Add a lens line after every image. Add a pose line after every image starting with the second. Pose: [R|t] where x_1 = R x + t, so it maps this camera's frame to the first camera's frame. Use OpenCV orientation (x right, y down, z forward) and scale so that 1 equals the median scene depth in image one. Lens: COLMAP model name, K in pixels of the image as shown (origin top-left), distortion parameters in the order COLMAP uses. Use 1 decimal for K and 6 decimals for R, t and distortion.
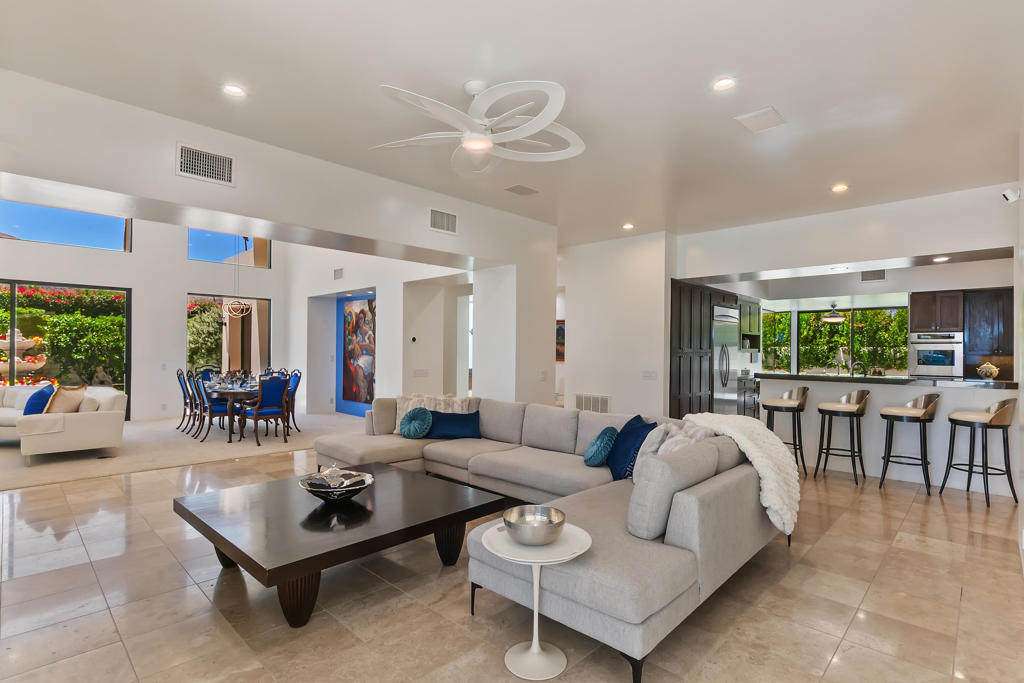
lens RADIAL K [[499.7, 0, 510.3], [0, 499.7, 348.7], [0, 0, 1]] dist [-0.017306, -0.000164]
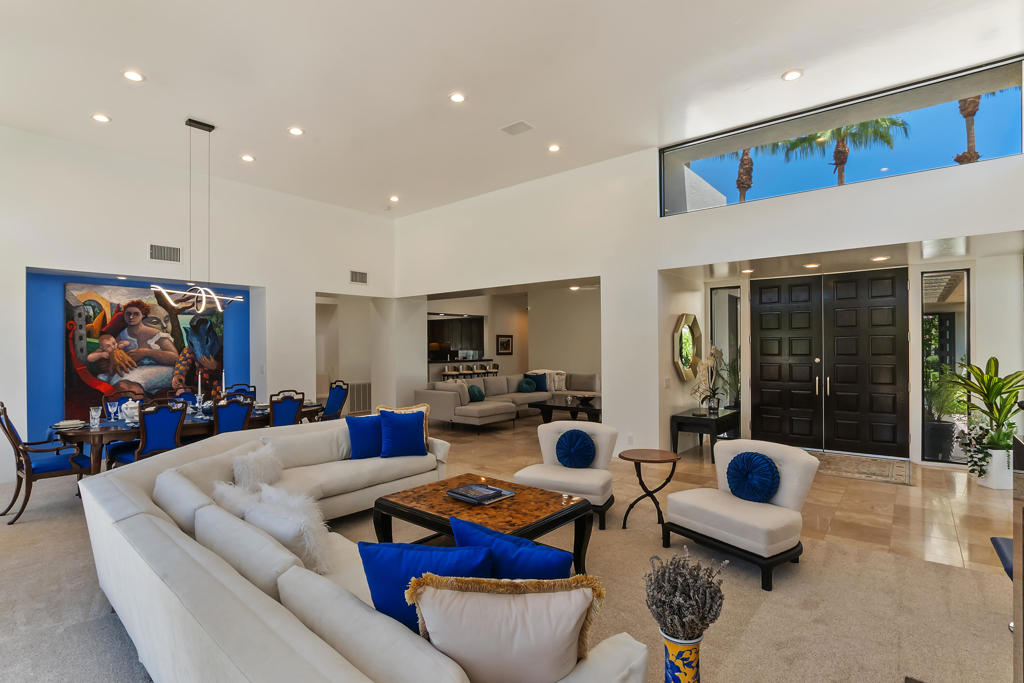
lens RADIAL K [[499.7, 0, 512.8], [0, 499.7, 346.3], [0, 0, 1]] dist [-0.017306, -0.000164]
pose [[-0.094470, -0.009170, 0.995485, -0.777515], [0.002379, 0.999953, 0.009437, -0.015483], [-0.995525, 0.003259, -0.094444, 0.406849]]
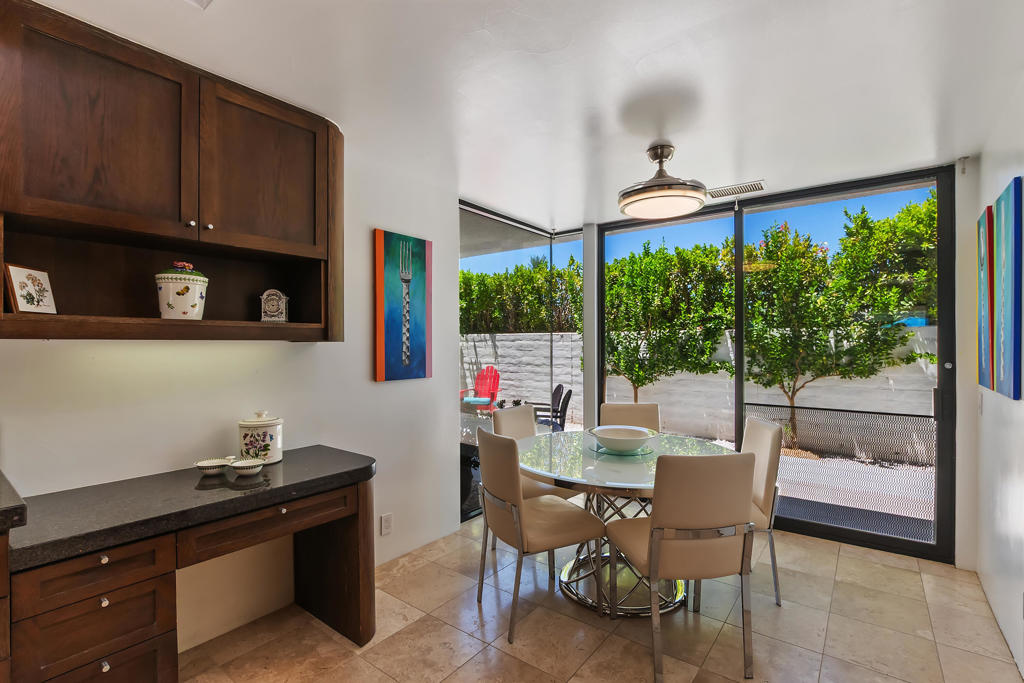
lens RADIAL K [[465.8, 0, 509.6], [0, 465.8, 344.7], [0, 0, 1]] dist [-0.022882, 0.000444]
pose [[0.993901, -0.011449, 0.109683, 0.439926], [0.011114, 0.999932, 0.003669, 0.008141], [-0.109718, -0.002428, 0.993960, 0.622070]]
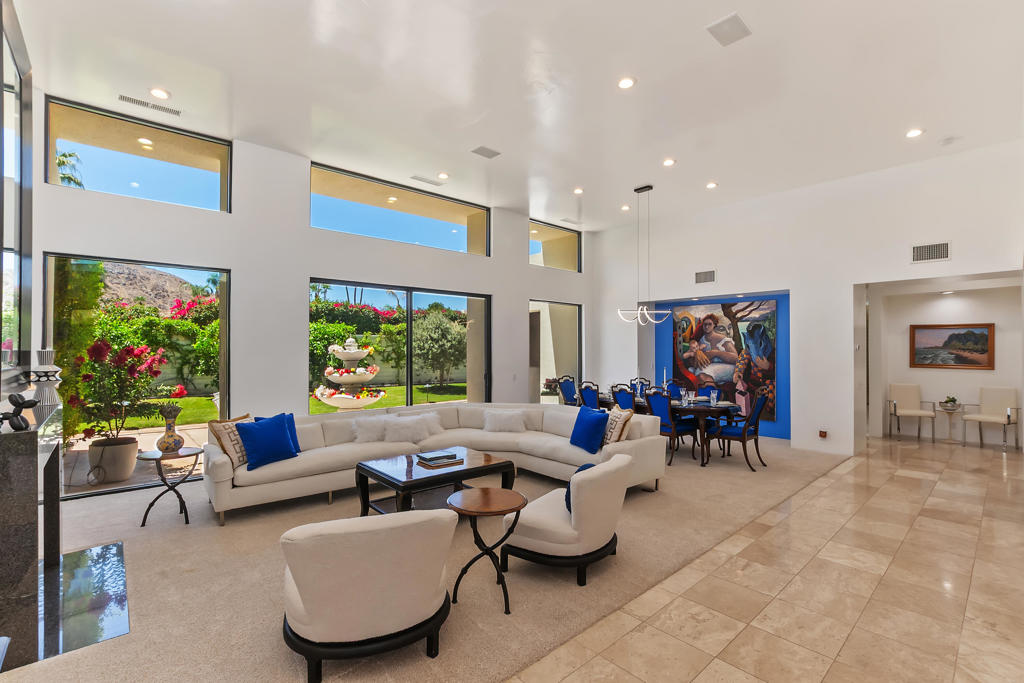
lens RADIAL K [[465.8, 0, 514.6], [0, 465.8, 344.9], [0, 0, 1]] dist [-0.022882, 0.000444]
pose [[0.997701, -0.009187, -0.067144, -0.453888], [0.008747, 0.999938, -0.006849, -0.014253], [0.067202, 0.006246, 0.997720, 0.082408]]
